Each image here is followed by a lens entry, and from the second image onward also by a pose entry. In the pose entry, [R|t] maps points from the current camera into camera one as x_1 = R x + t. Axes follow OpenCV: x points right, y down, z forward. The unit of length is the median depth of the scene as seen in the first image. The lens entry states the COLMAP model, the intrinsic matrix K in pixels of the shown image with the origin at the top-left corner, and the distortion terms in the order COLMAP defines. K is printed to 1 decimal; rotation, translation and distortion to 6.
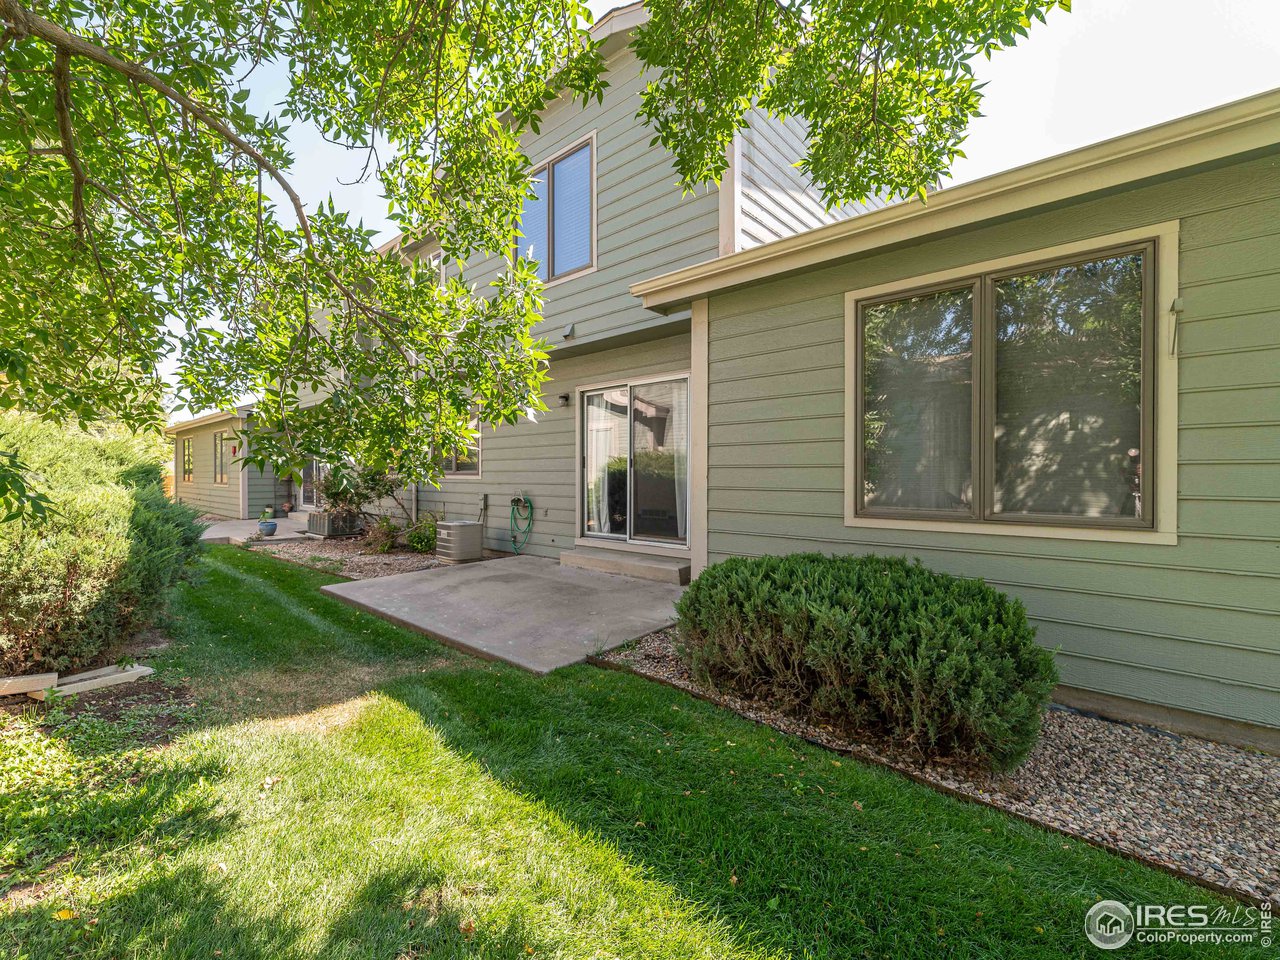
lens RADIAL K [[571.3, 0, 640.0], [0, 571.3, 480.0], [0, 0, 1]] dist [0.001883, 0.000279]
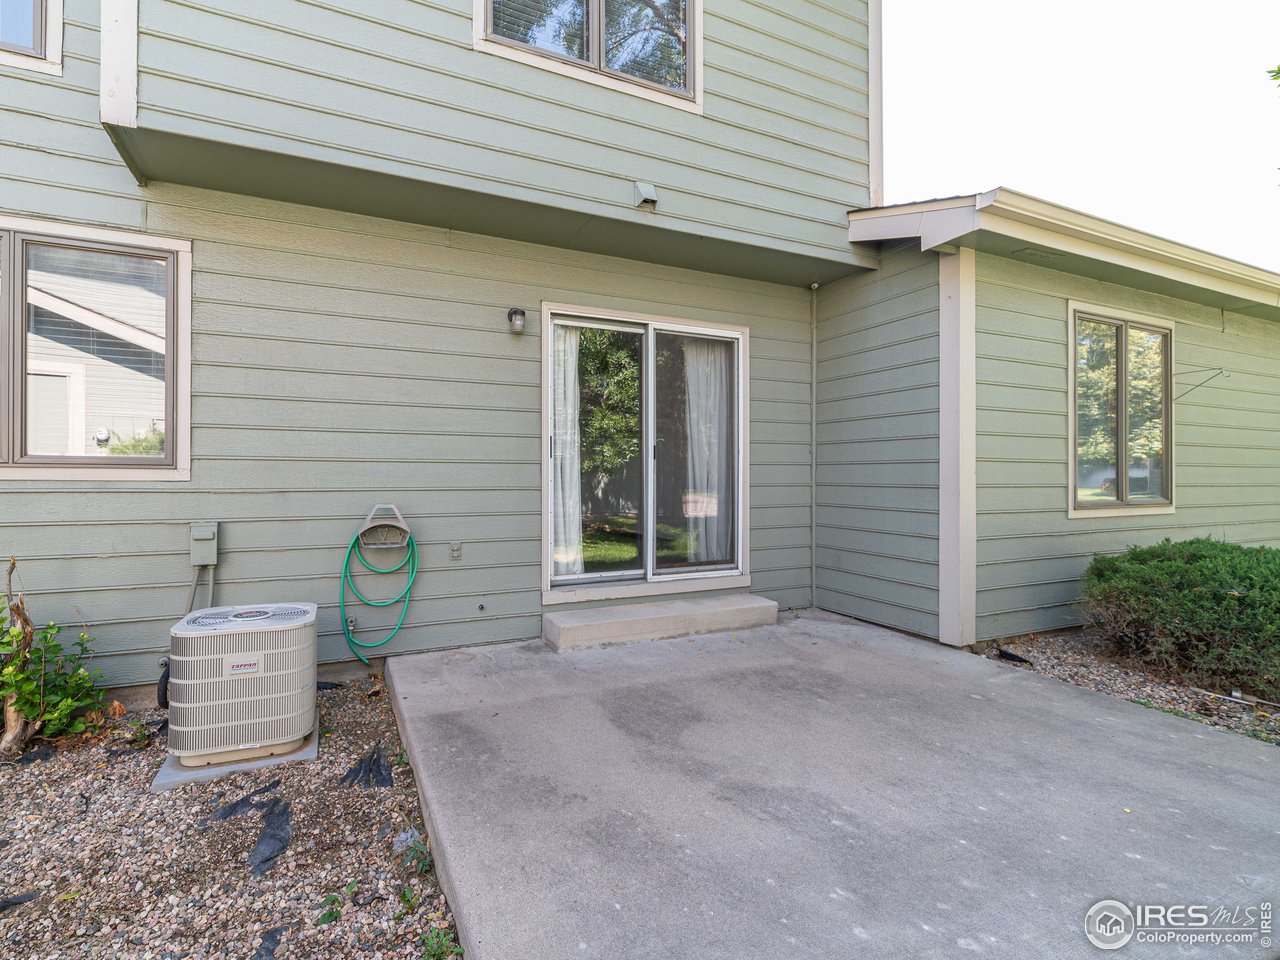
lens RADIAL K [[504.7, 0, 640.0], [0, 504.7, 480.0], [0, 0, 1]] dist [-0.000170, -0.000115]
pose [[0.475109, 0.003446, 0.879920, -0.488873], [0.009698, 0.999911, -0.009152, 0.005038], [-0.879874, 0.012881, 0.475033, 0.724280]]
